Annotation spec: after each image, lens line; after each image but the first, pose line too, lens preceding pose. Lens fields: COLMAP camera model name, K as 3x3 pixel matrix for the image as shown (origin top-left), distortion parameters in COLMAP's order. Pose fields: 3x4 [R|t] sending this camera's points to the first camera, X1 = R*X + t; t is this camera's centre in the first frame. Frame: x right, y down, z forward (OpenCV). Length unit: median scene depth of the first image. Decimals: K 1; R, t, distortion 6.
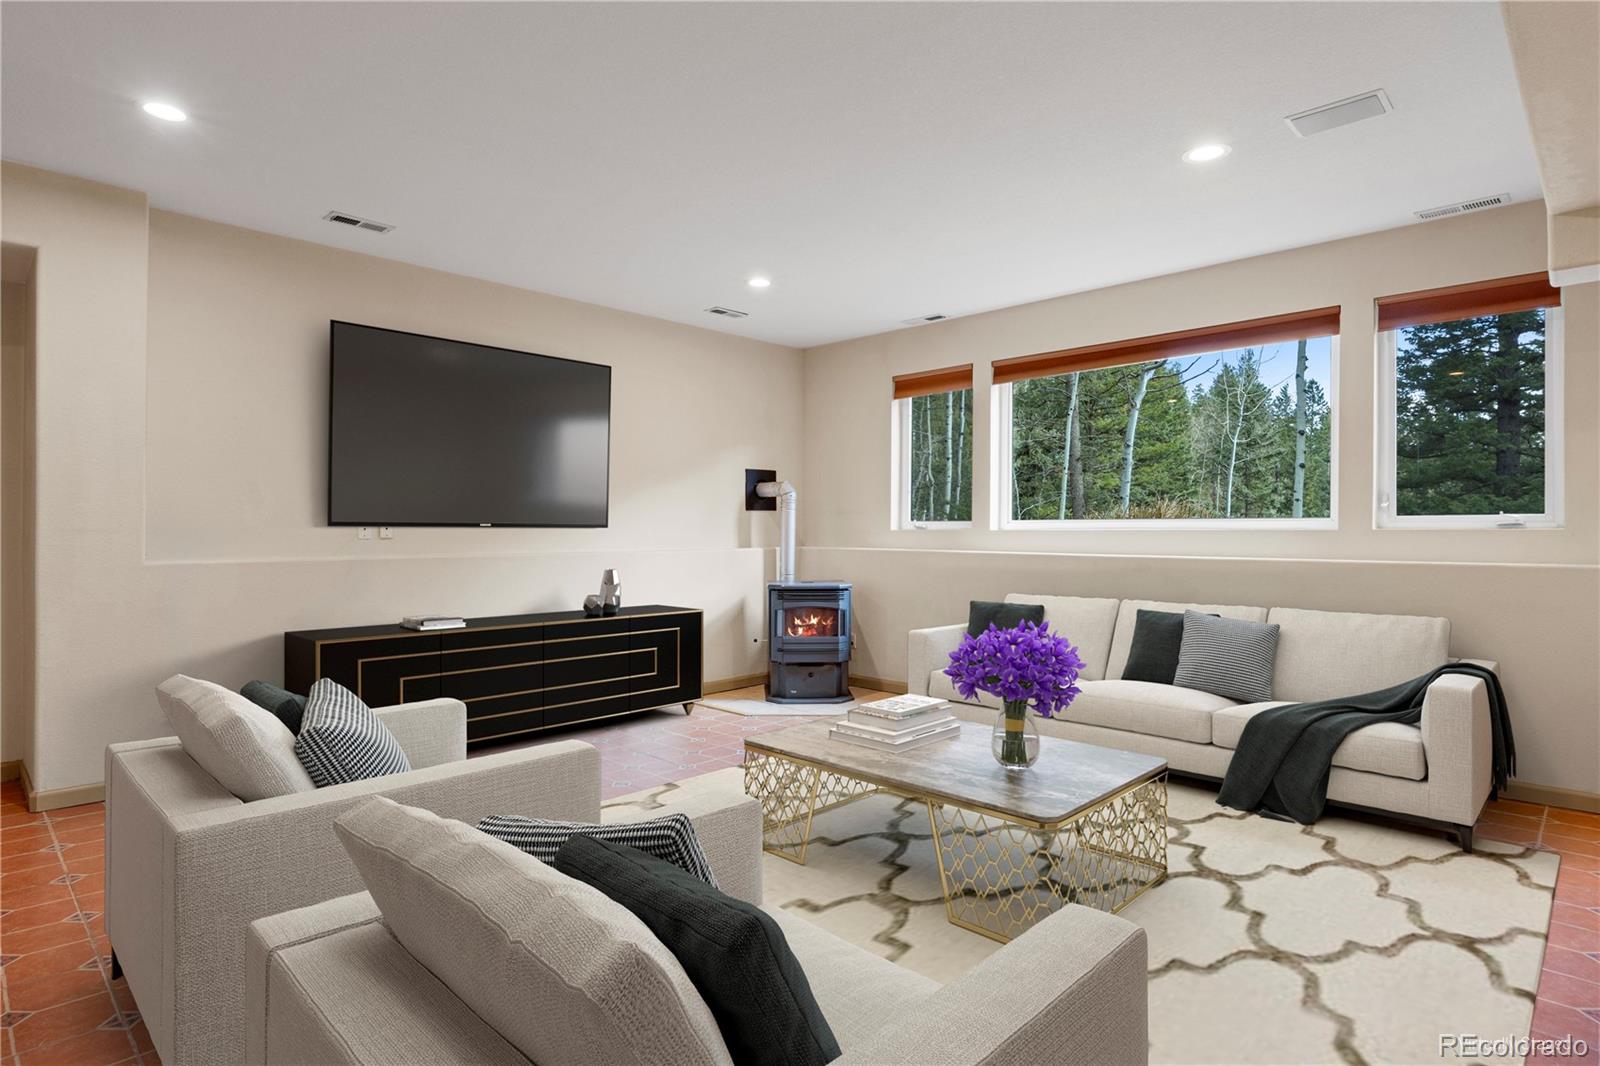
lens RADIAL K [[853.3, 0, 796.8], [0, 853.3, 523.9], [0, 0, 1]] dist [0.060033, -0.000389]
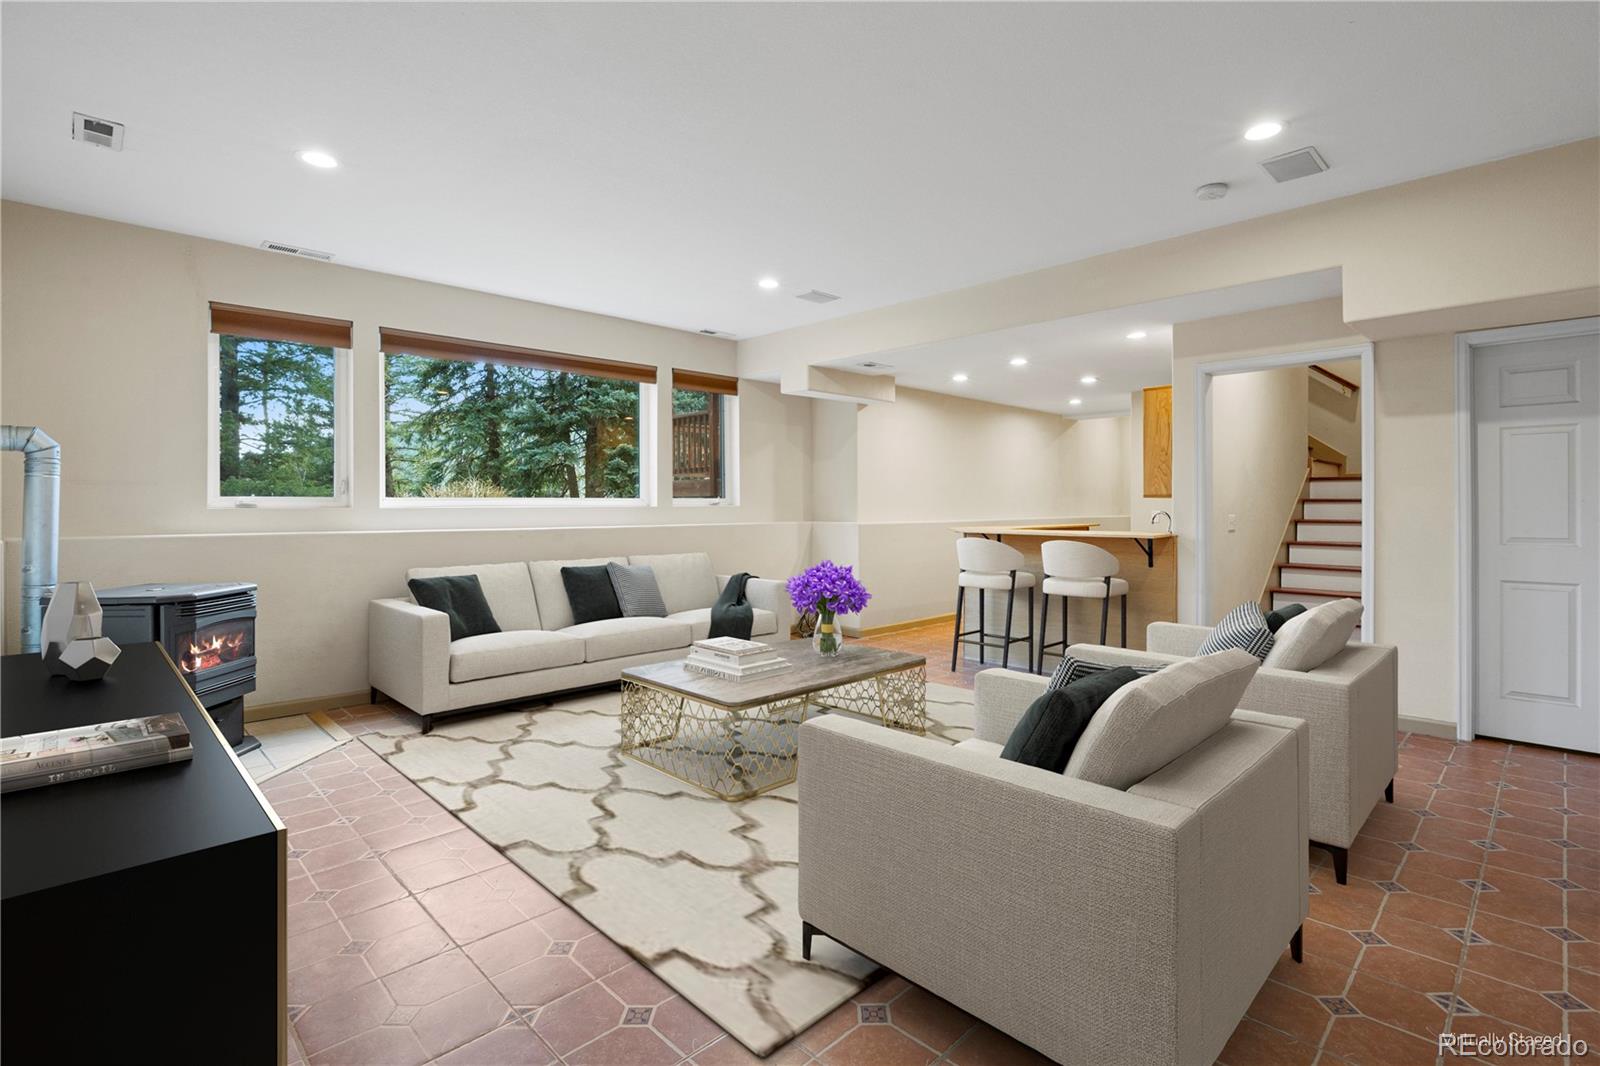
lens RADIAL K [[737.2, 0, 796.5], [0, 737.2, 505.4], [0, 0, 1]] dist [-0.000591, -0.000115]
pose [[0.022446, -0.005100, 0.999735, -0.572773], [0.006209, 0.999968, 0.004961, 0.003343], [-0.999729, 0.006096, 0.022477, 0.538545]]
